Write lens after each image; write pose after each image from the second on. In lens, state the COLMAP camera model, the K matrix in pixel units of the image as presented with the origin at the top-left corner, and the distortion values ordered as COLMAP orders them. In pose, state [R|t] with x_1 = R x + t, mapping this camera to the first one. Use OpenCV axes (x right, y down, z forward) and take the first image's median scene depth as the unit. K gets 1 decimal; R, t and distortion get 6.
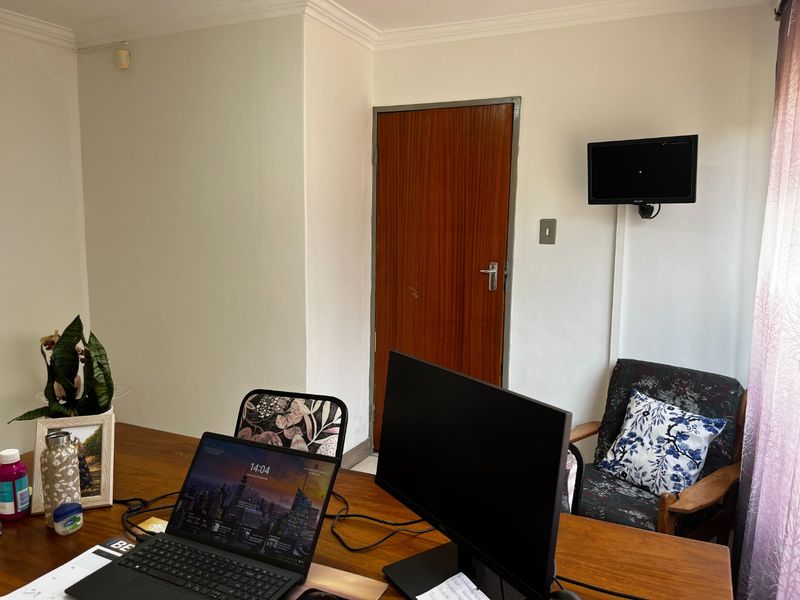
lens RADIAL K [[610.0, 0, 401.7], [0, 610.0, 300.1], [0, 0, 1]] dist [0.055303, -0.076572]
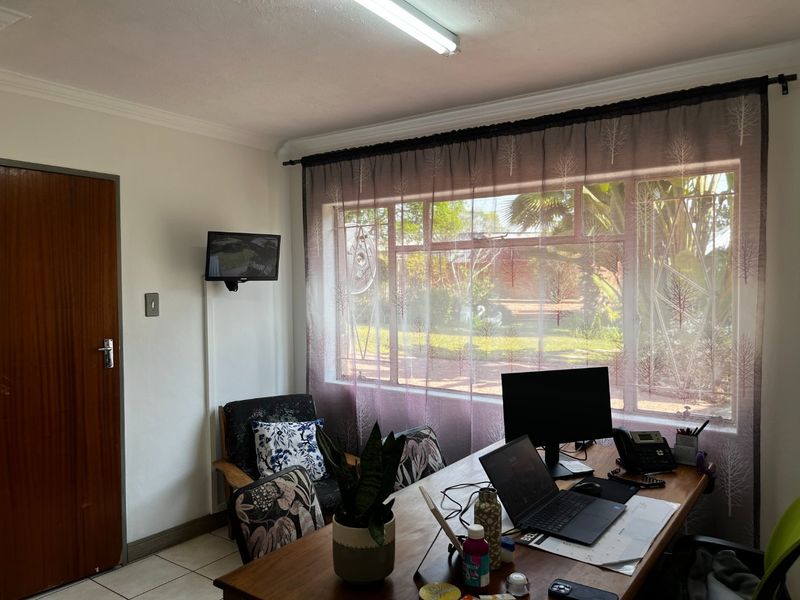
lens RADIAL K [[610.0, 0, 402.6], [0, 610.0, 301.3], [0, 0, 1]] dist [0.055303, -0.076572]
pose [[0.169919, -0.043132, 0.984514, -0.849927], [0.130569, 0.991219, 0.020891, -0.094891], [-0.976770, 0.124997, 0.174059, 0.438074]]
